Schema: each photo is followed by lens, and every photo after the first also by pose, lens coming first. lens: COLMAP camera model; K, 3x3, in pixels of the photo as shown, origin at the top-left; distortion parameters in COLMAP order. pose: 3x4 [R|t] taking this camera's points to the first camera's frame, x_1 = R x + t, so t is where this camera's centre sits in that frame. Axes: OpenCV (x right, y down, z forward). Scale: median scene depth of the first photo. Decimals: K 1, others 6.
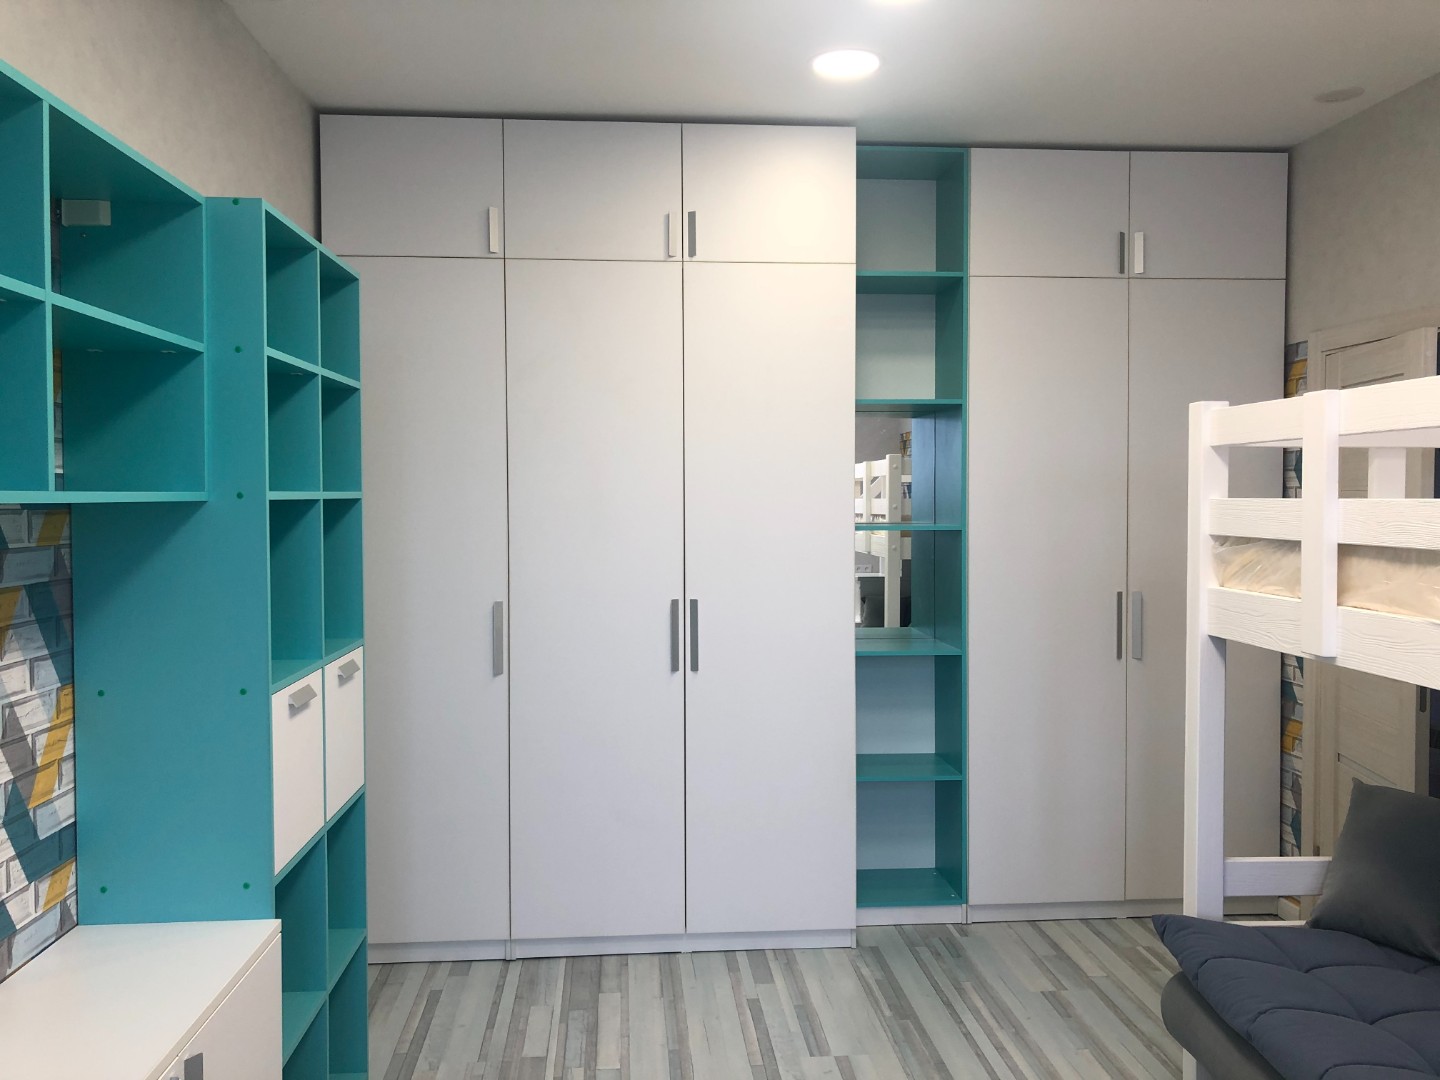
lens RADIAL K [[1189.0, 0, 716.1], [0, 1189.0, 523.8], [0, 0, 1]] dist [0.002497, 0.019706]
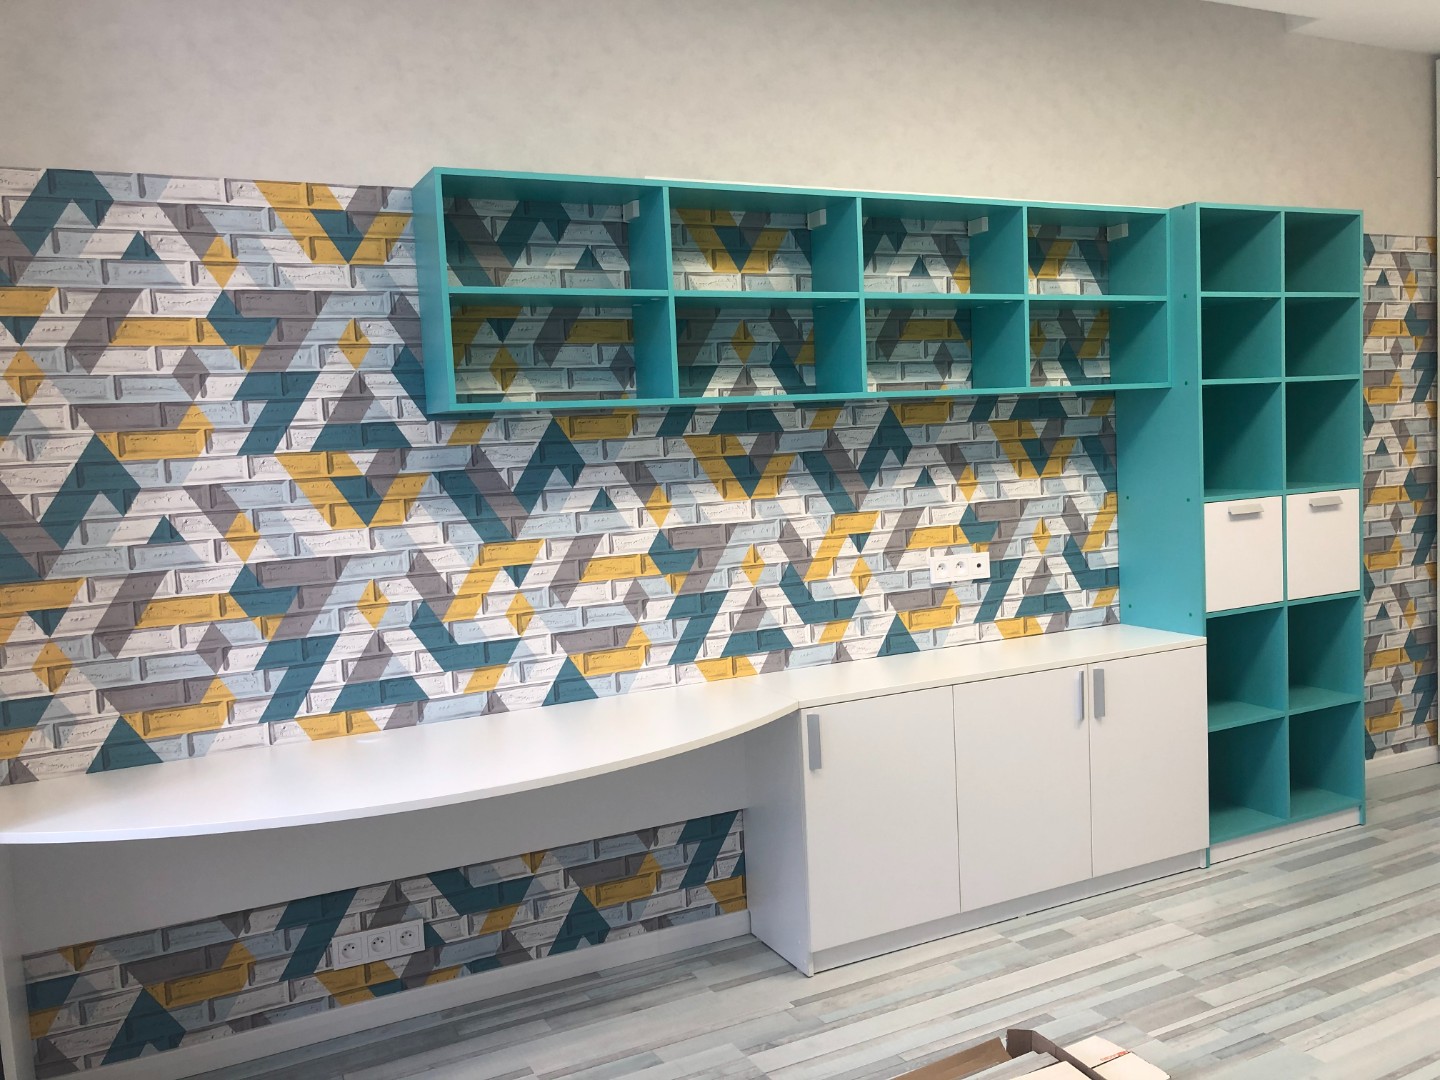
lens RADIAL K [[1163.2, 0, 719.0], [0, 1163.2, 519.6], [0, 0, 1]] dist [0.014497, 0.000267]
pose [[0.395005, 0.064492, -0.916412, 0.568086], [0.019702, 0.996709, 0.078635, 0.015549], [0.918468, -0.049116, 0.392435, -0.176299]]
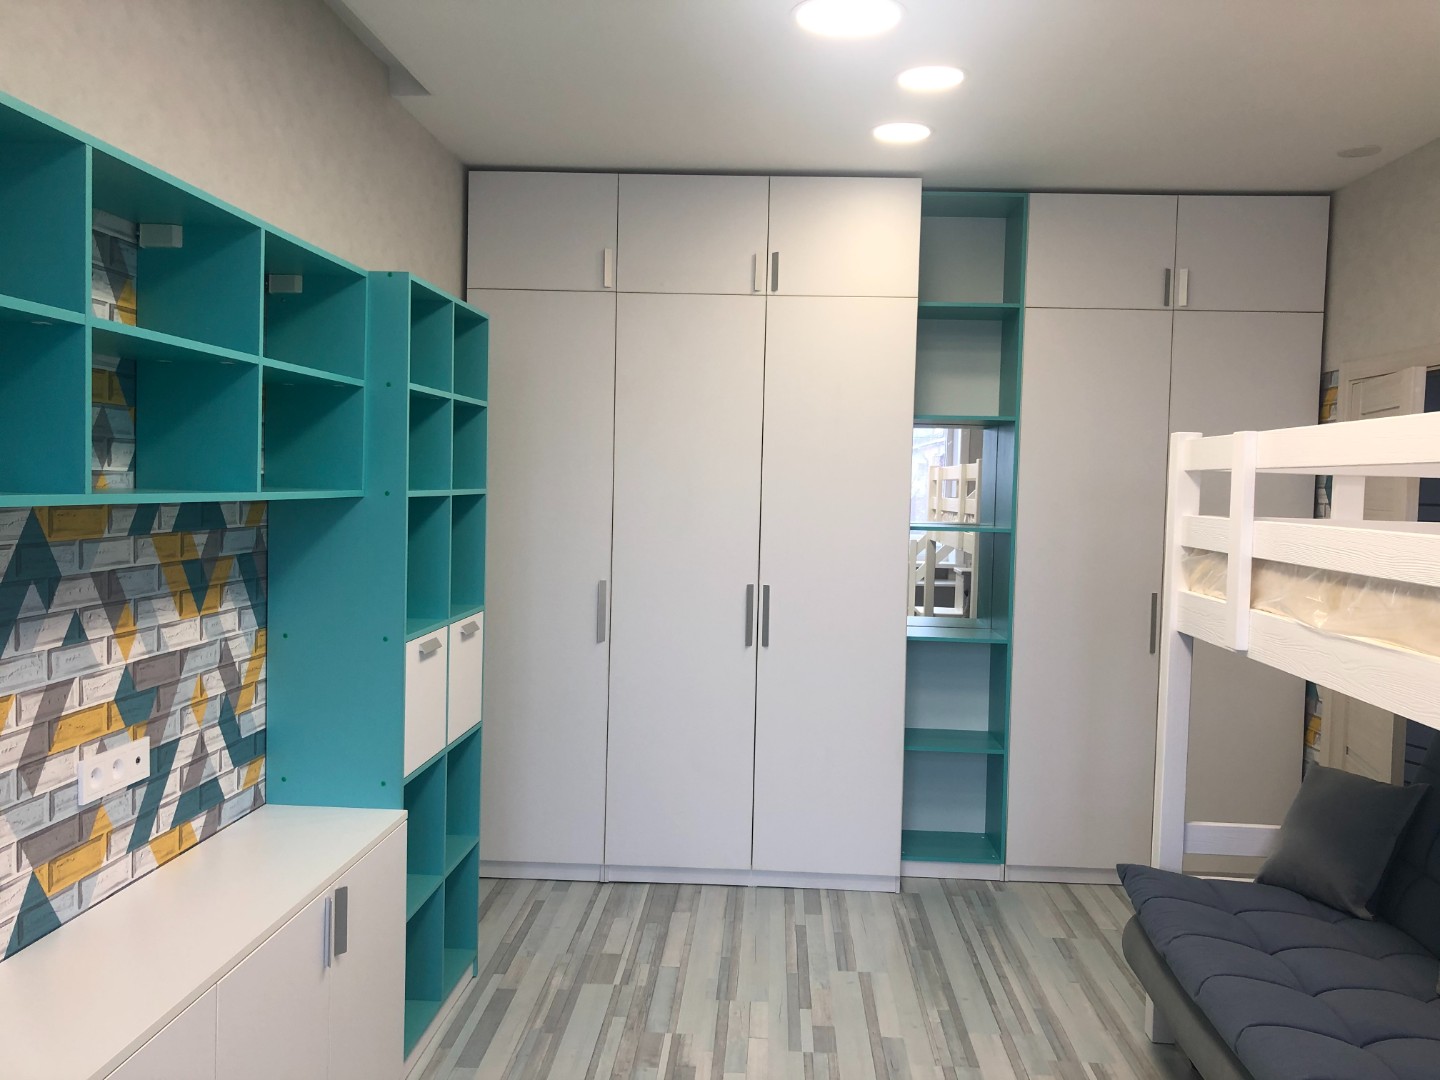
lens RADIAL K [[1163.2, 0, 719.0], [0, 1163.2, 519.6], [0, 0, 1]] dist [0.014497, 0.000267]
pose [[0.992297, 0.031166, -0.119896, 0.087229], [-0.030383, 0.999503, 0.008349, -0.010994], [0.120097, -0.004642, 0.992751, -0.175132]]
